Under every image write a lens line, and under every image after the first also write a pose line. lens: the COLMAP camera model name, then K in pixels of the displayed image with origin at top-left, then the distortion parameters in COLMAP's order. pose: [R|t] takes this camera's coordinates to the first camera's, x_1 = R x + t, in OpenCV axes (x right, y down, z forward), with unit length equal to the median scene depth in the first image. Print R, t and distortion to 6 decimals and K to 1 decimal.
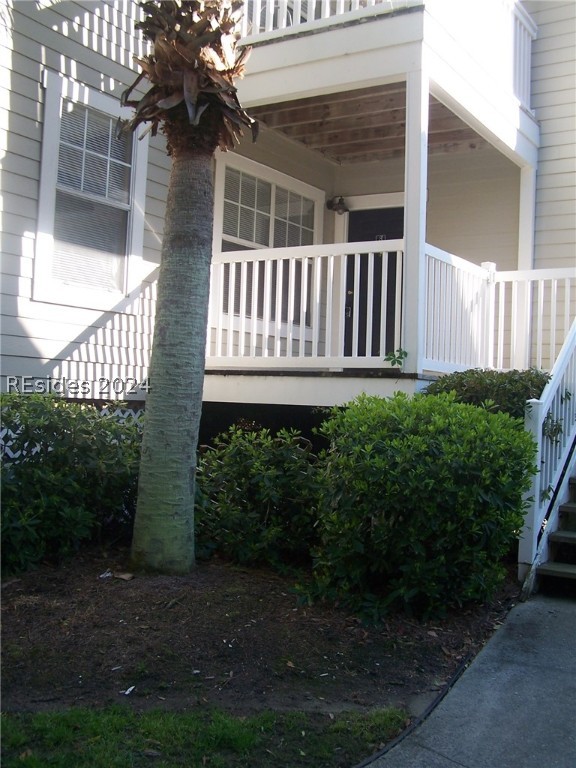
lens RADIAL K [[865.5, 0, 303.0], [0, 865.5, 372.7], [0, 0, 1]] dist [-0.189071, 0.371365]
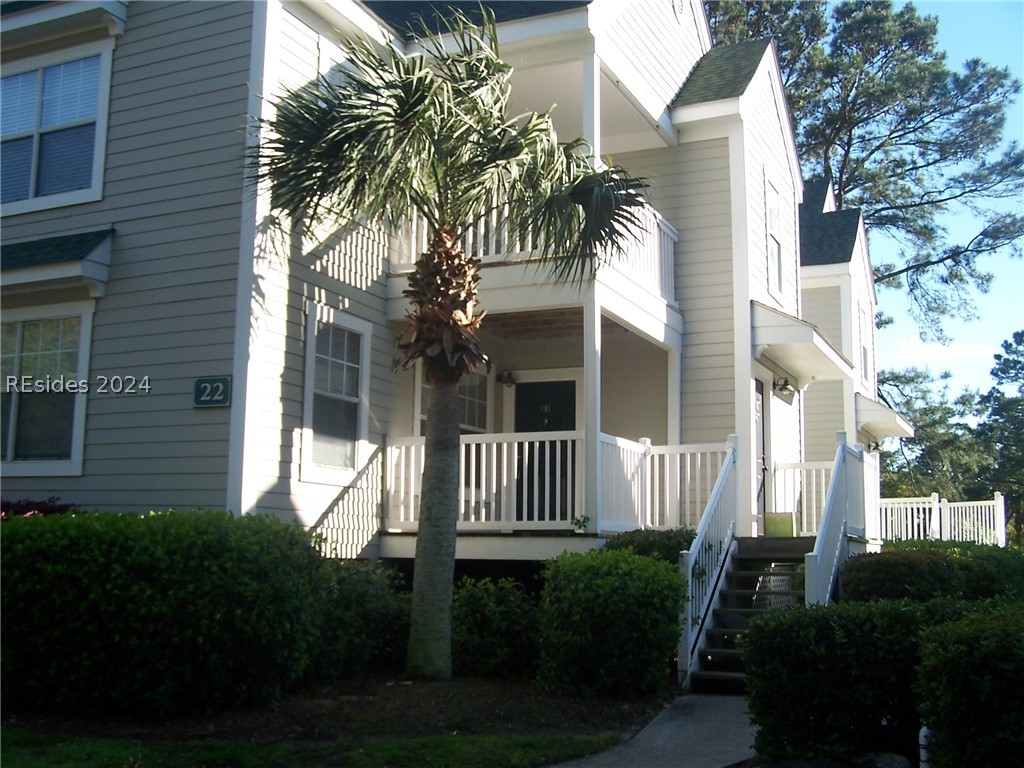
lens RADIAL K [[1128.6, 0, 509.5], [0, 1128.6, 406.0], [0, 0, 1]] dist [-0.153474, 0.012776]
pose [[0.993404, -0.007579, 0.114415, -0.204484], [0.018877, 0.995009, -0.097986, -0.027668], [-0.113101, 0.099500, 0.988589, -0.736239]]
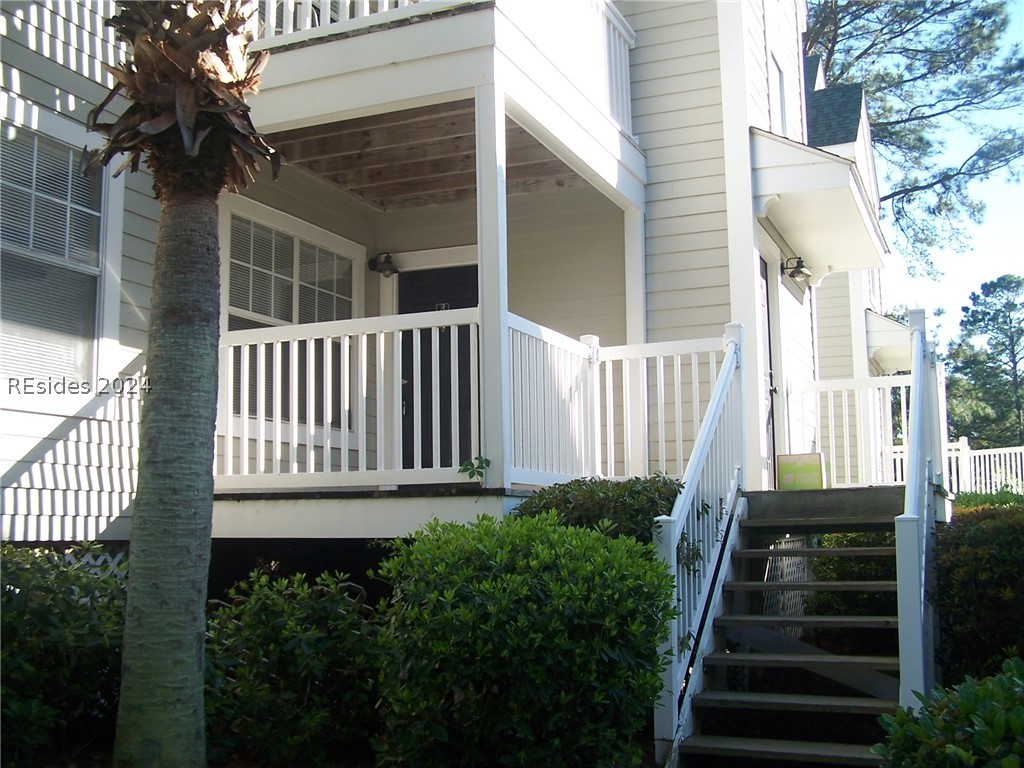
lens RADIAL K [[1154.0, 0, 492.9], [0, 1154.0, 393.5], [0, 0, 1]] dist [-0.189071, 0.371365]
pose [[0.989889, -0.029944, 0.138648, -0.011472], [0.041189, 0.996027, -0.078960, -0.002354], [-0.135733, 0.083872, 0.987189, 0.024060]]
